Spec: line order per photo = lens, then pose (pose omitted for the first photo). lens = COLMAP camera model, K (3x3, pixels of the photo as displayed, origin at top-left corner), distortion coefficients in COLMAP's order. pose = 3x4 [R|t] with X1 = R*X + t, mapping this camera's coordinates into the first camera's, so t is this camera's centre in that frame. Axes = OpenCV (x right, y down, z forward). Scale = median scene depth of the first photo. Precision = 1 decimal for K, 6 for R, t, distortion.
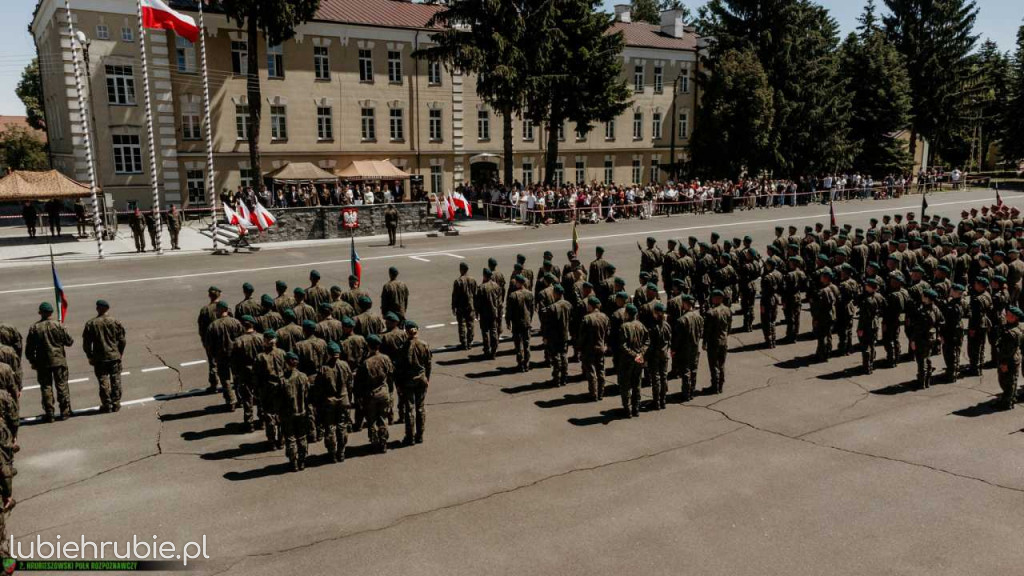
lens RADIAL K [[797.0, 0, 512.0], [0, 797.0, 287.1], [0, 0, 1]] dist [0.043908, 0.013838]
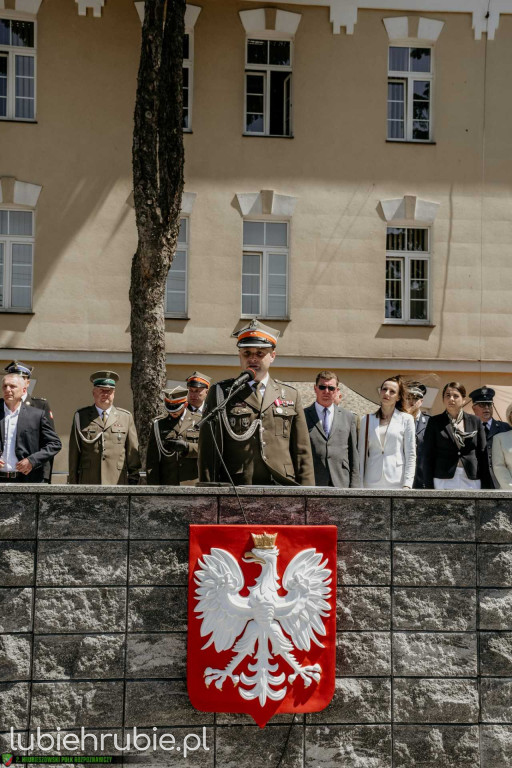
lens RADIAL K [[1108.3, 0, 253.2], [0, 1108.3, 386.9], [0, 0, 1]] dist [0.164161, 0.000000]
pose [[0.902197, -0.009858, -0.431212, -0.101325], [-0.095411, 0.970412, -0.221806, -0.058451], [0.420639, 0.241255, 0.874562, 0.615524]]
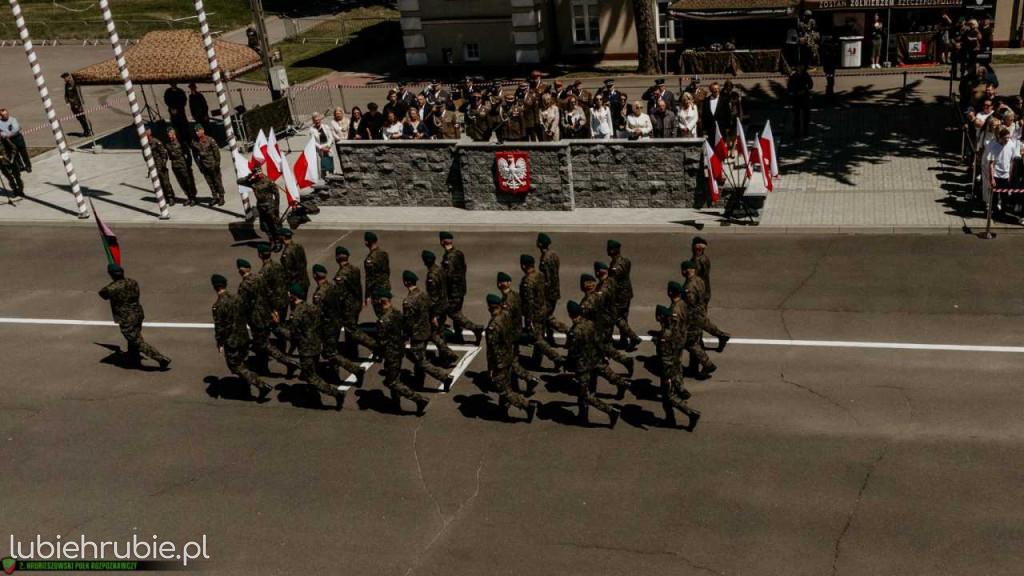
lens RADIAL K [[1038.4, 0, 622.3], [0, 1038.4, 335.0], [0, 0, 1]] dist [0.054709, 0.000000]
pose [[0.702712, 0.263938, -0.660706, 0.189995], [-0.069983, 0.949782, 0.304986, -0.130712], [0.708024, -0.168079, 0.685894, 0.432442]]
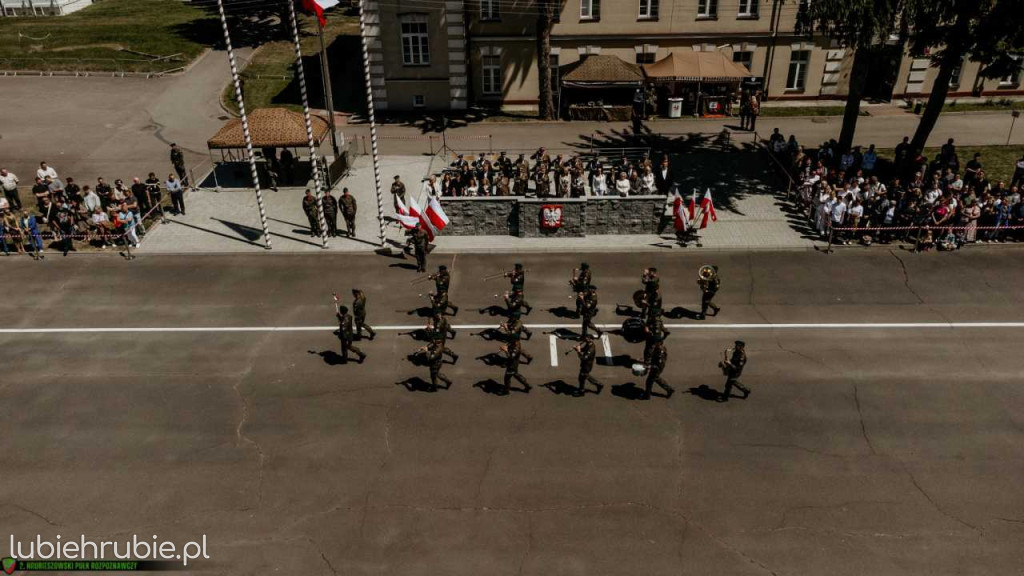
lens RADIAL K [[797.0, 0, 500.6], [0, 797.0, 281.6], [0, 0, 1]] dist [0.043908, 0.013838]
pose [[0.822542, 0.262258, -0.504624, 0.120134], [-0.089642, 0.936020, 0.340340, -0.203940], [0.561595, -0.234709, 0.793425, 0.233746]]
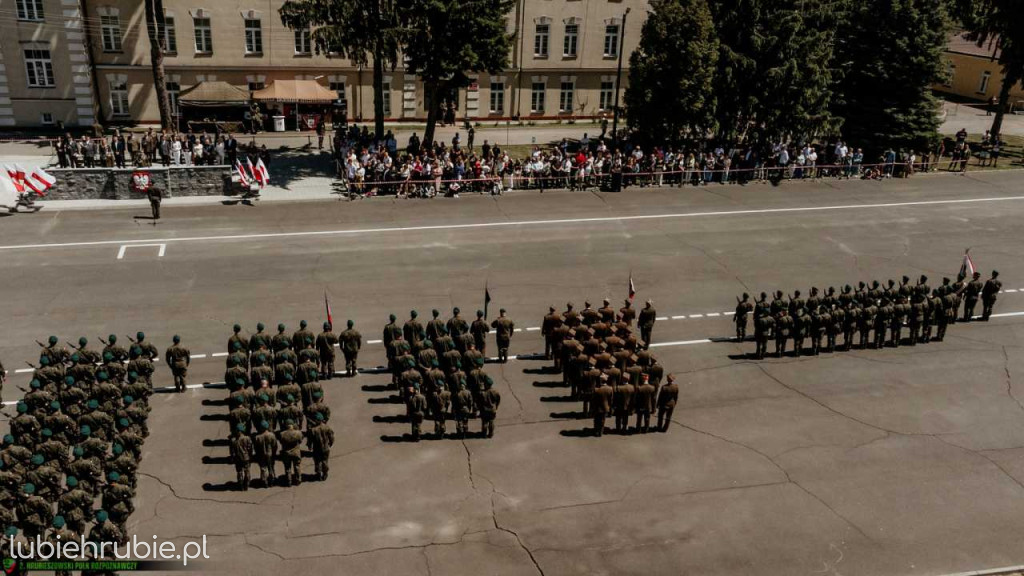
lens RADIAL K [[912.7, 0, 510.5], [0, 912.7, 288.6], [0, 0, 1]] dist [0.037222, 0.040329]
pose [[0.950138, 0.155562, -0.270256, 0.422170], [-0.101100, 0.973539, 0.204940, -0.172279], [0.294985, -0.167399, 0.940724, -0.004274]]
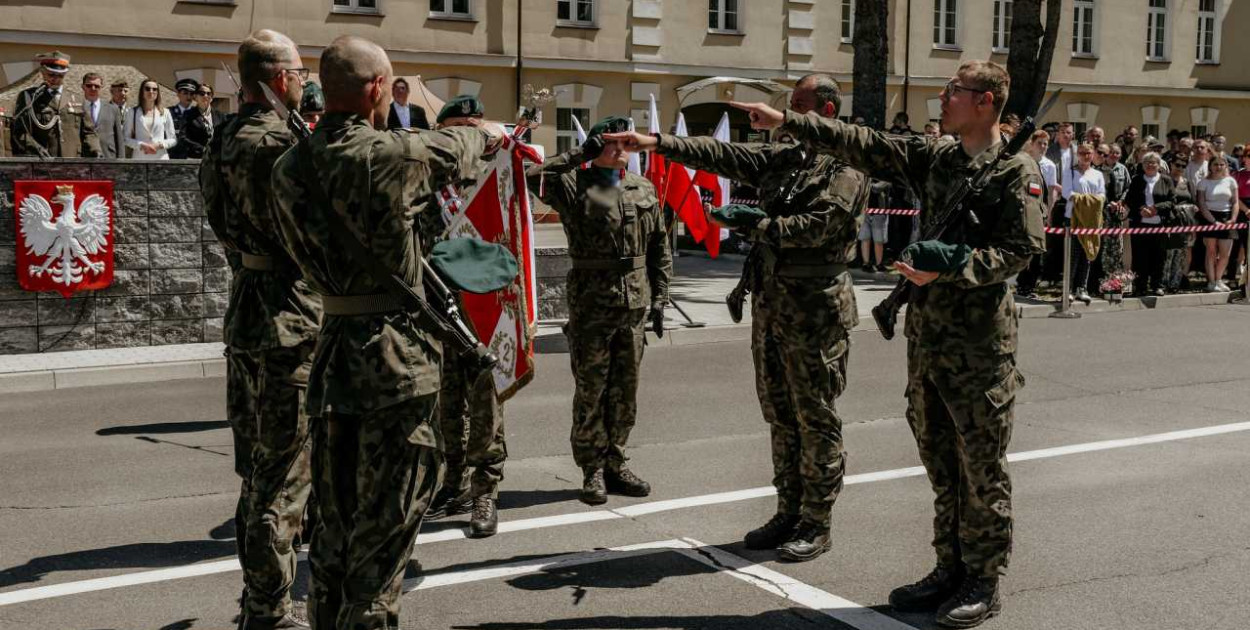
lens RADIAL K [[1435.3, 0, 614.5], [0, 1435.3, 290.1], [0, 0, 1]] dist [0.073379, 0.000000]
pose [[0.998199, 0.020167, -0.056507, -0.050833], [-0.025108, 0.995791, -0.088147, -0.036017], [0.054491, 0.089407, 0.994503, 0.500738]]
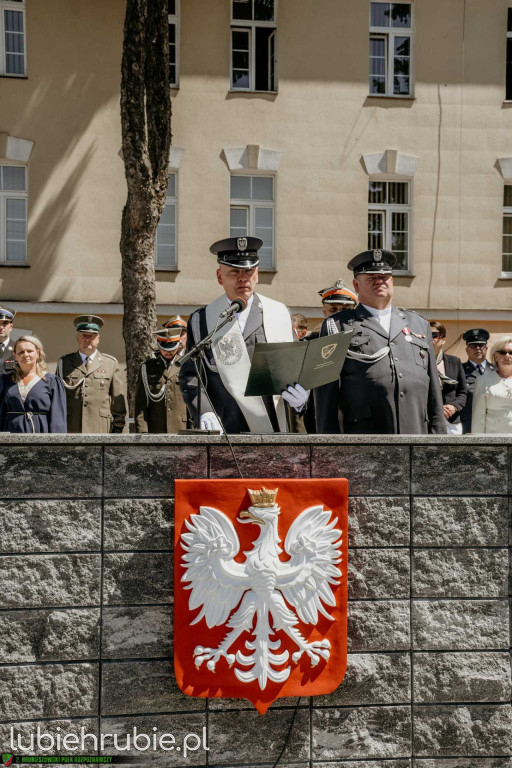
lens RADIAL K [[1006.3, 0, 258.3], [0, 1006.3, 395.2], [0, 0, 1]] dist [0.126781, 0.000000]
pose [[0.909677, 0.004561, -0.415291, -0.111905], [-0.083042, 0.981744, -0.171119, -0.061691], [0.406929, 0.190150, 0.893449, 0.635999]]
